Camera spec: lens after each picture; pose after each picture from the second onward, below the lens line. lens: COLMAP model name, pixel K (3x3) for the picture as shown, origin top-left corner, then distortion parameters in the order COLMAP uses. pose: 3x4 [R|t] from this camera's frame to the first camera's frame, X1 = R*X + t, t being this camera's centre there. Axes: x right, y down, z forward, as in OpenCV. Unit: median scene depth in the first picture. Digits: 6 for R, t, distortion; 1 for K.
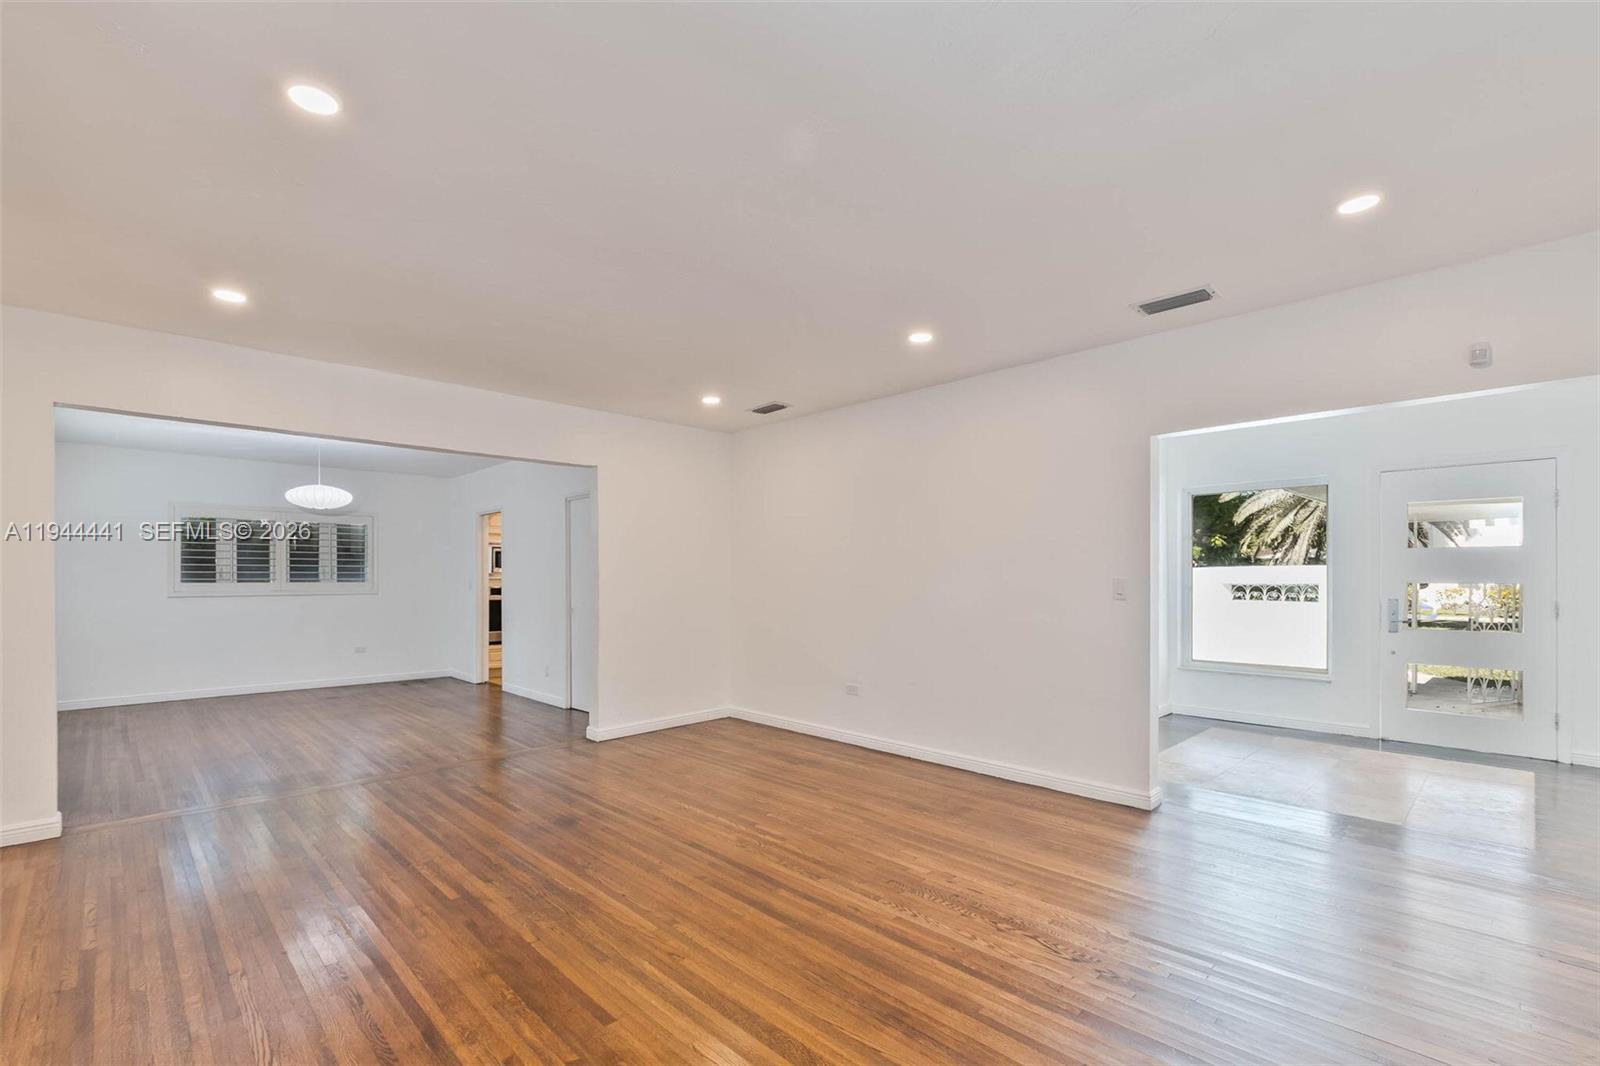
lens RADIAL K [[716.8, 0, 784.9], [0, 716.8, 574.7], [0, 0, 1]] dist [-0.000007, -0.000026]
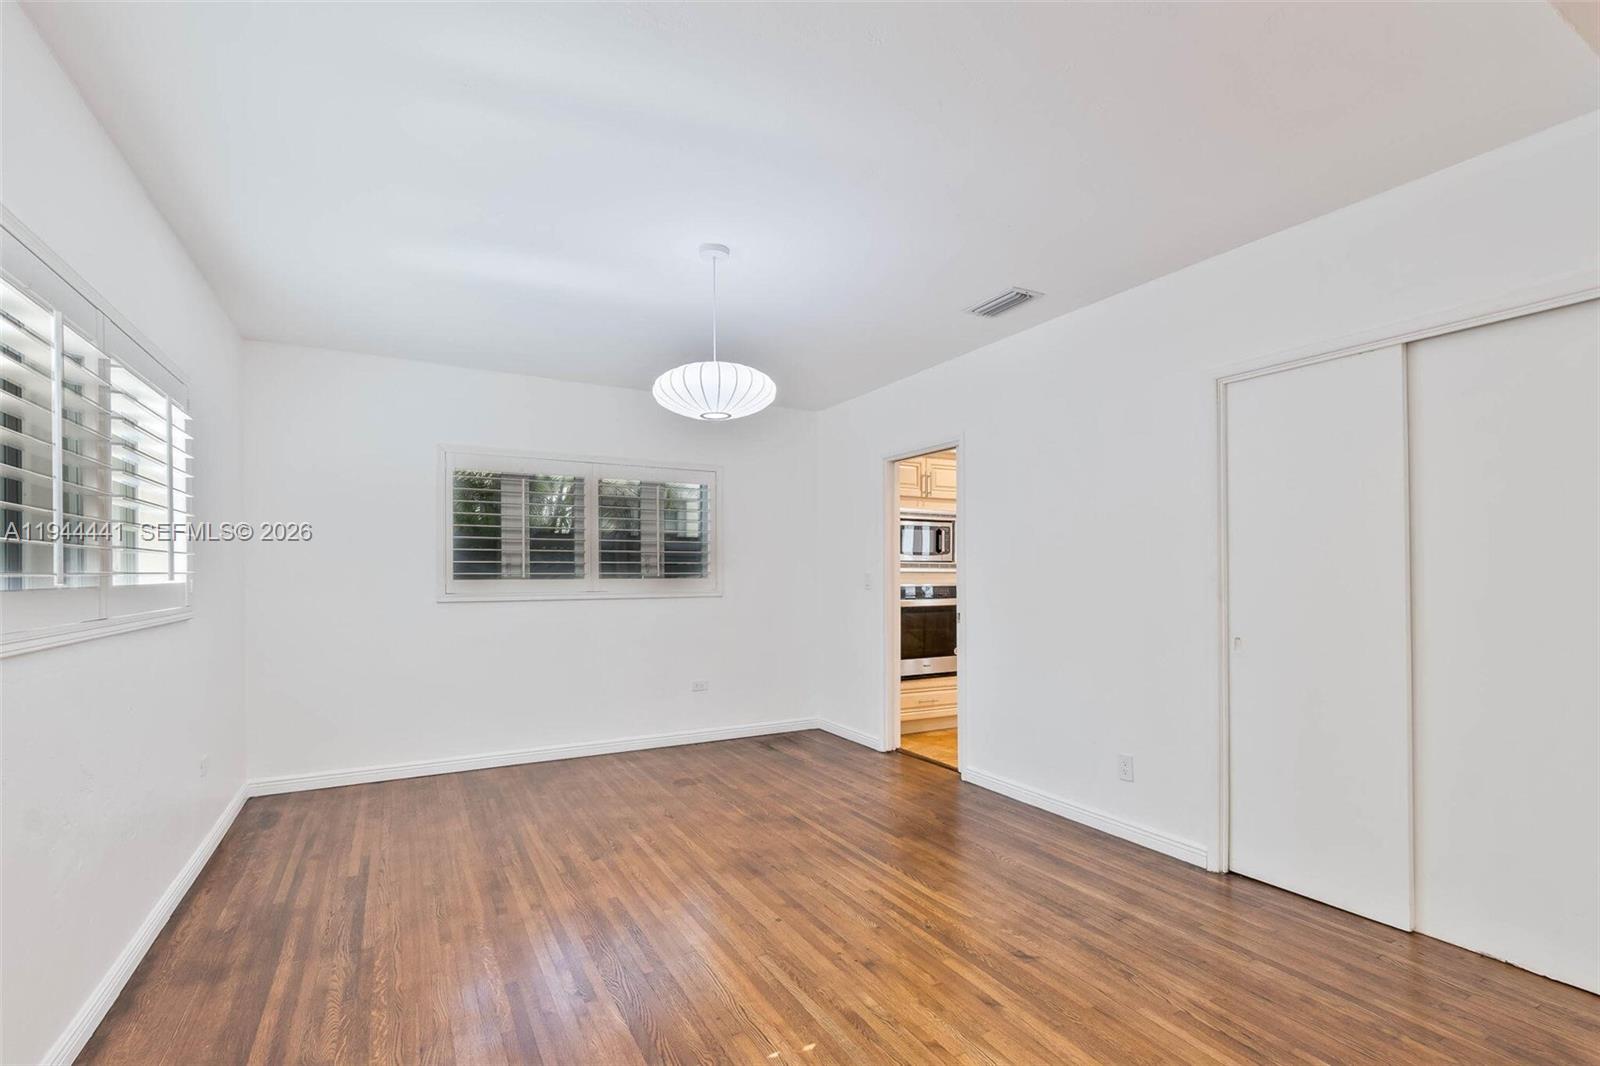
lens RADIAL K [[705.5, 0, 783.3], [0, 705.5, 569.1], [0, 0, 1]] dist [-0.002082, -0.000592]
pose [[0.963877, -0.007255, -0.266249, -0.381578], [0.007009, 0.999974, -0.001877, 0.004870], [0.266256, -0.000057, 0.963902, 0.456567]]
